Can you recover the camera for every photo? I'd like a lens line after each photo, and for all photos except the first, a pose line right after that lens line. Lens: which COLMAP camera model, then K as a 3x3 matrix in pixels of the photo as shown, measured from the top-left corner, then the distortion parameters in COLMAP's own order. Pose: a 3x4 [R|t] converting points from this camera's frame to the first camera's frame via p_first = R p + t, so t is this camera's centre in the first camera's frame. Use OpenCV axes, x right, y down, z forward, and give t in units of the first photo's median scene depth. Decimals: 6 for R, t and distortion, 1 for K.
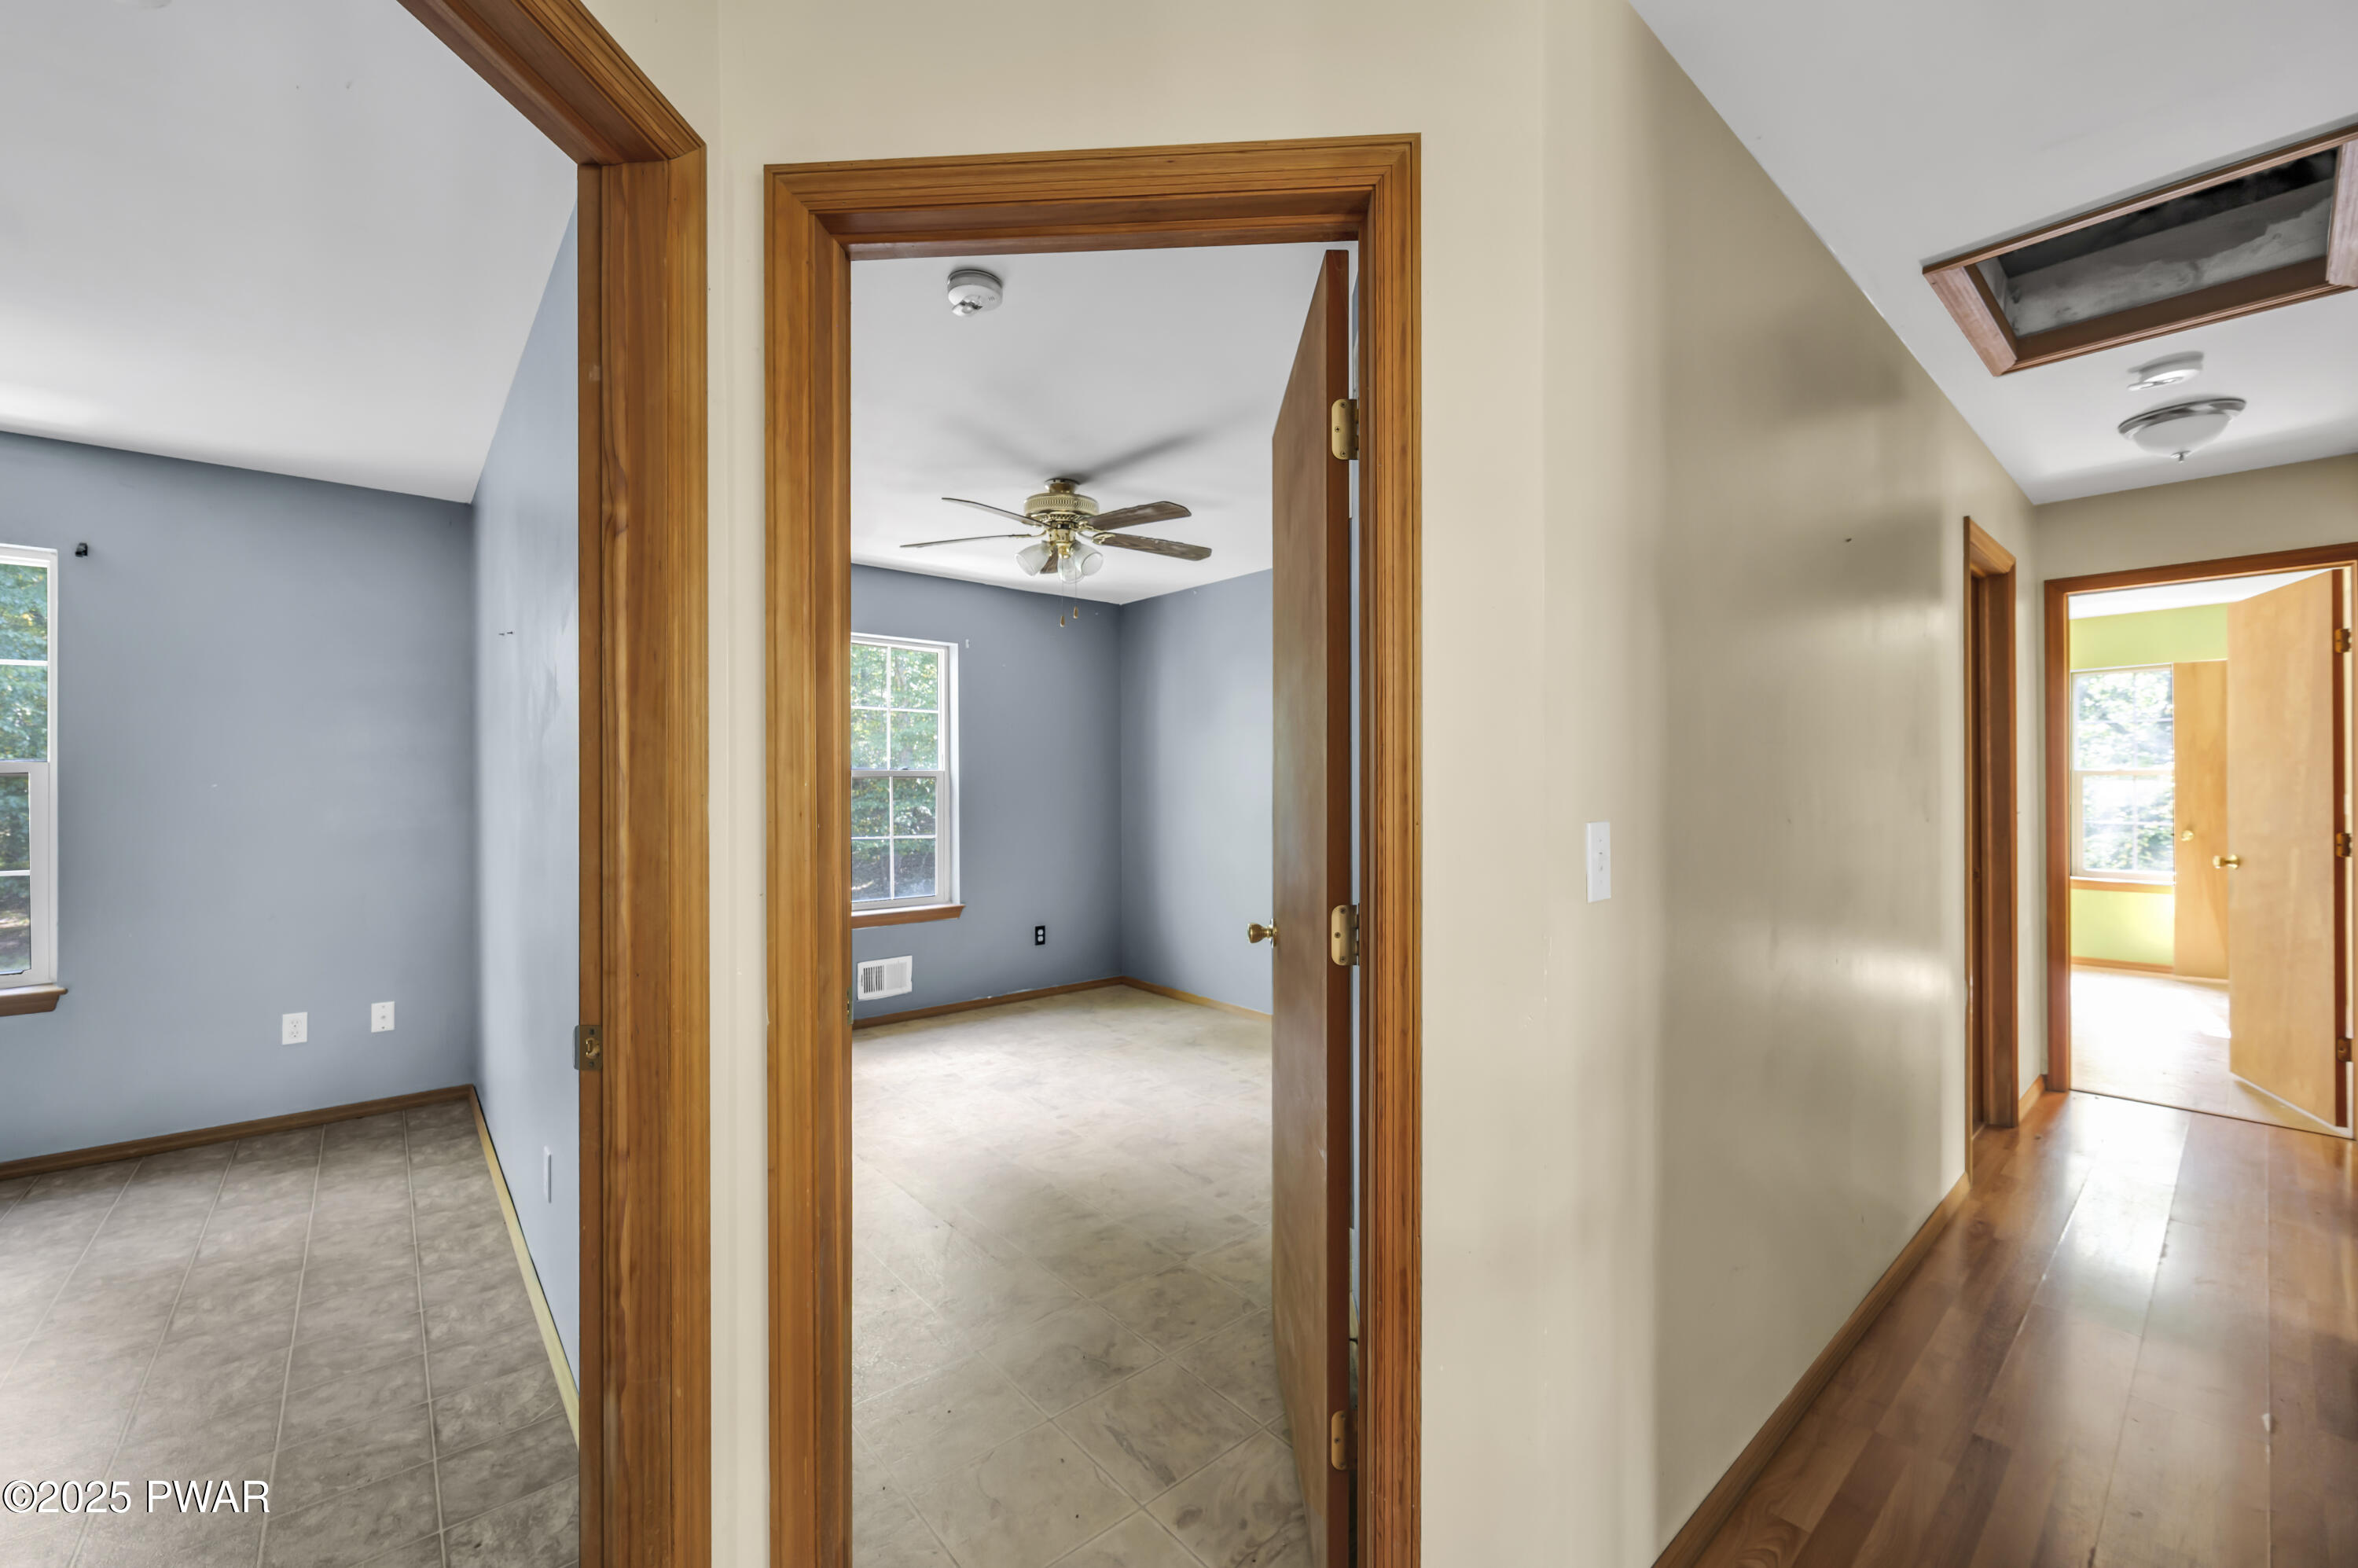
lens RADIAL K [[927.8, 0, 1175.5], [0, 927.8, 789.0], [0, 0, 1]] dist [0.008429, -0.000197]
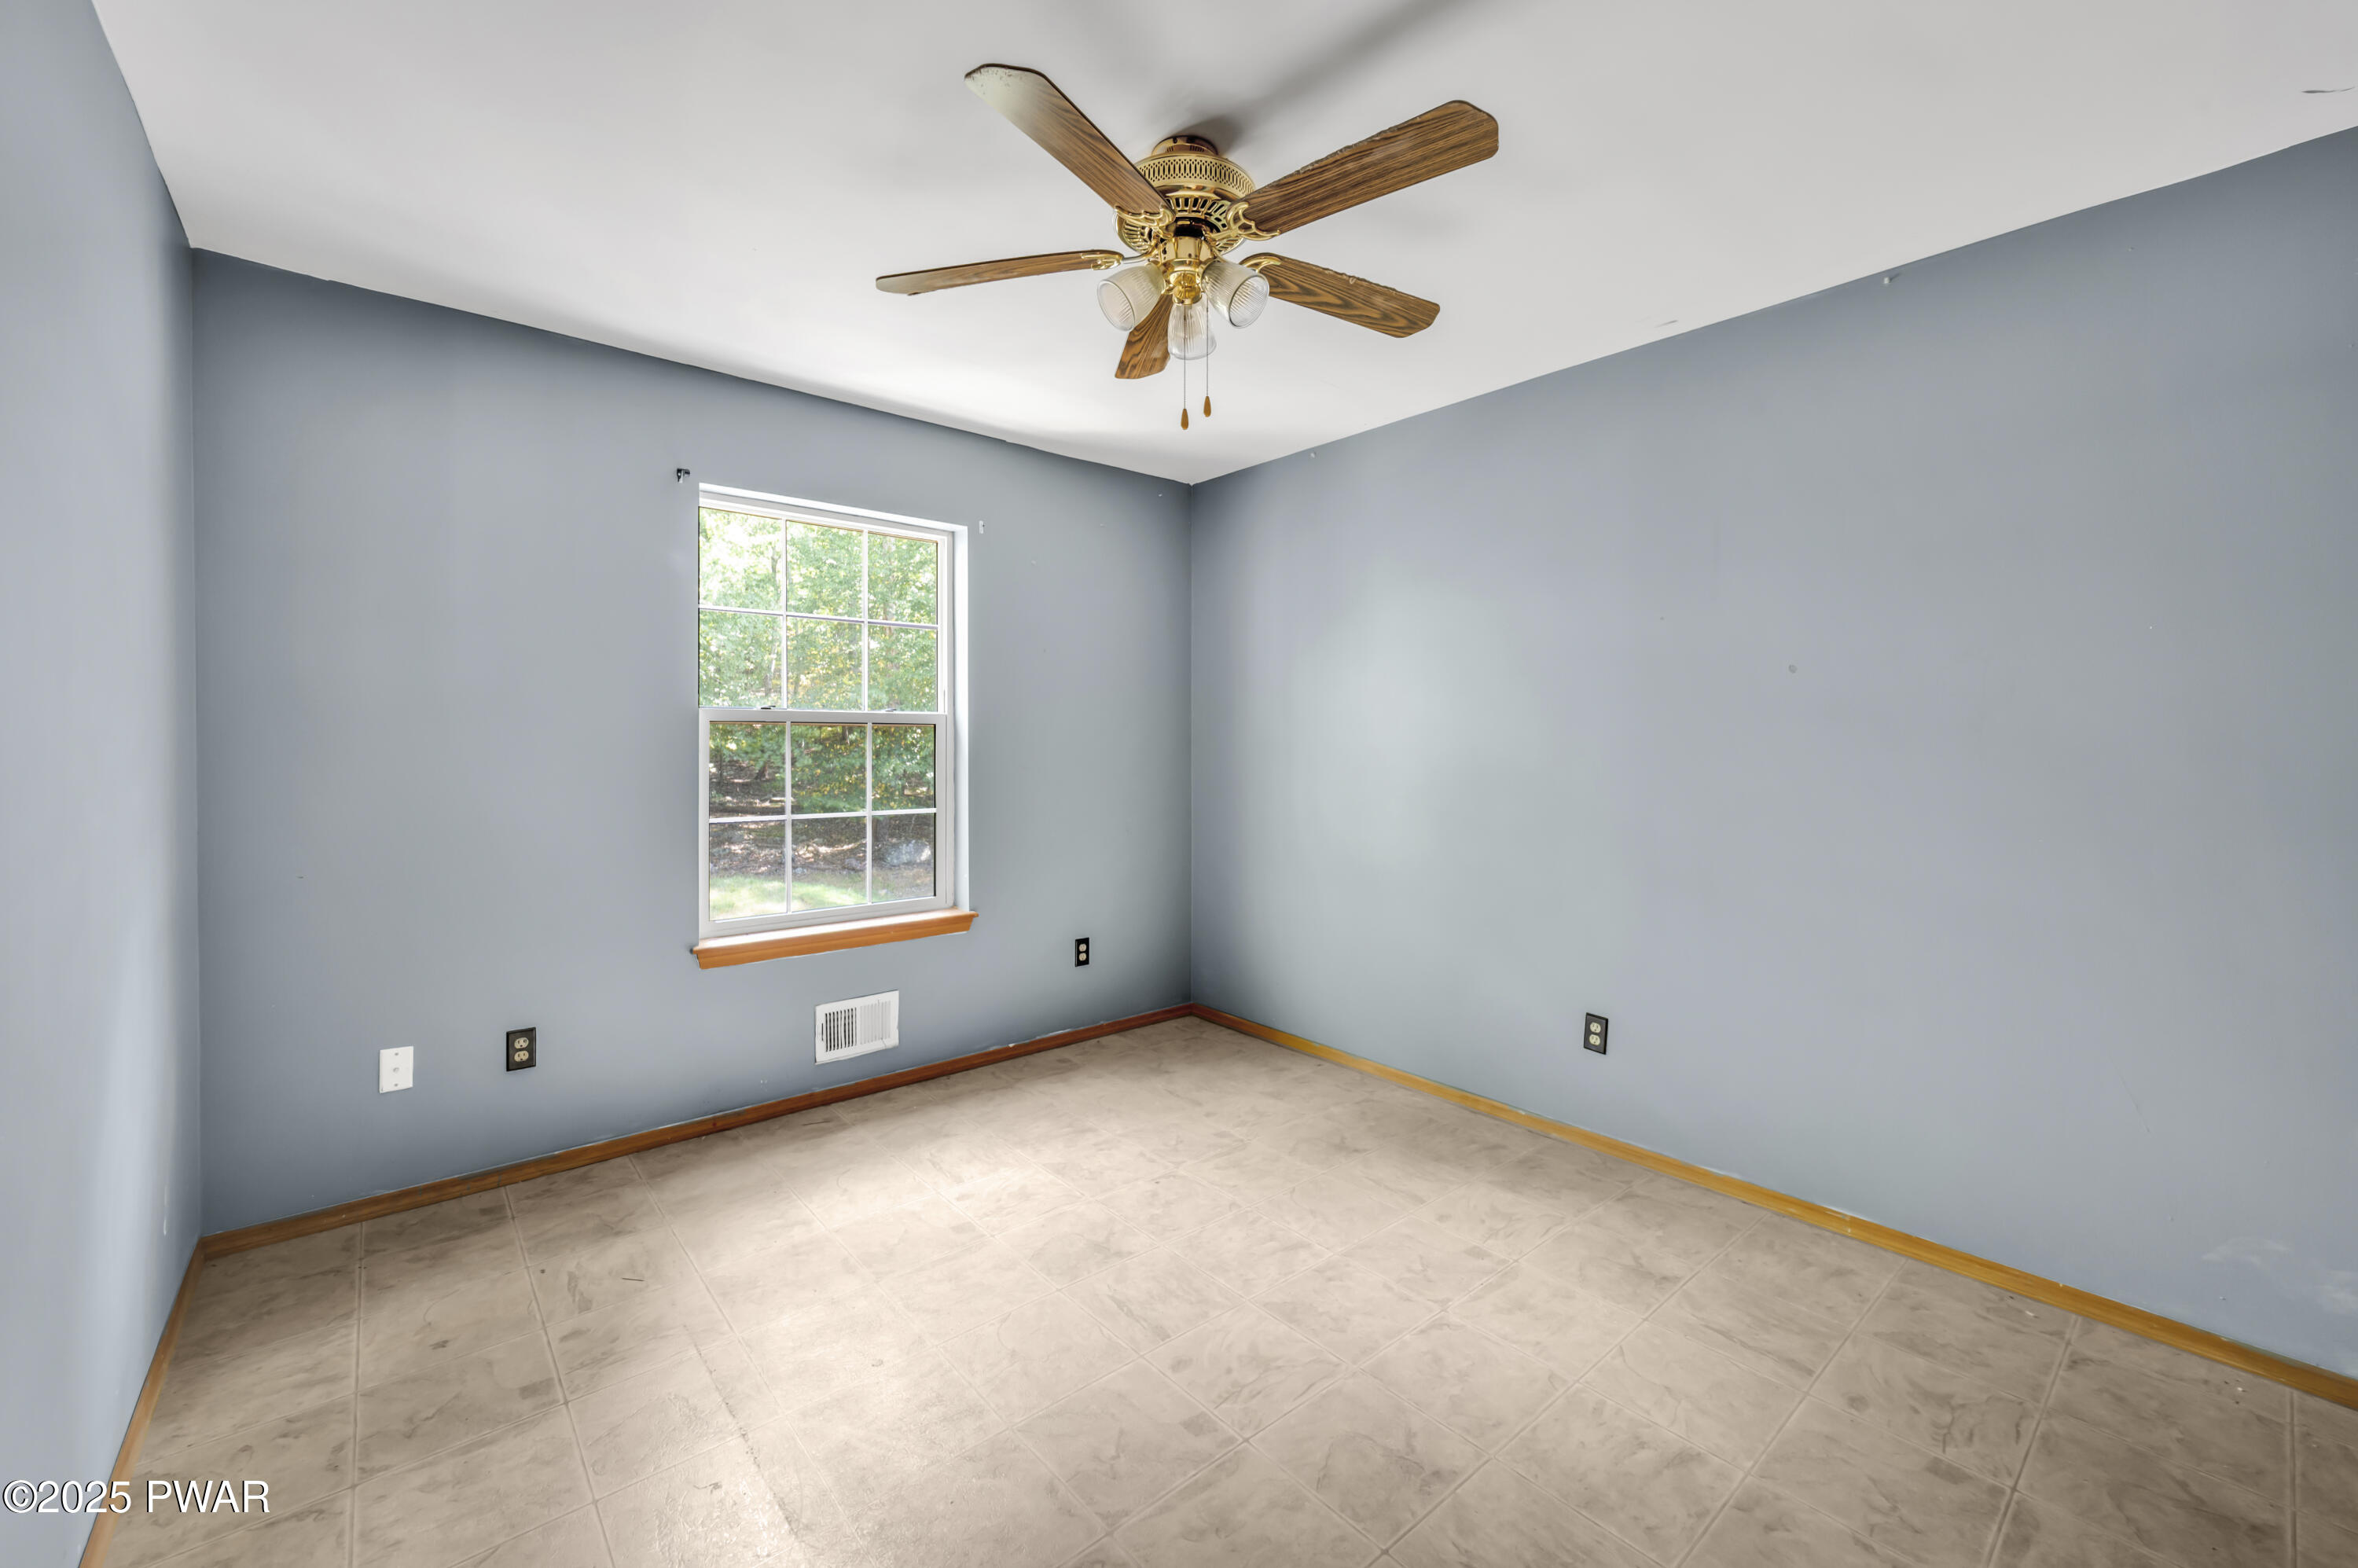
lens RADIAL K [[958.6, 0, 1175.7], [0, 958.6, 767.1], [0, 0, 1]] dist [0.010937, -0.000244]
pose [[0.999978, 0.006454, 0.001371, -0.095821], [-0.006482, 0.999747, 0.021520, 0.002353], [-0.001232, -0.021529, 0.999767, 0.345601]]
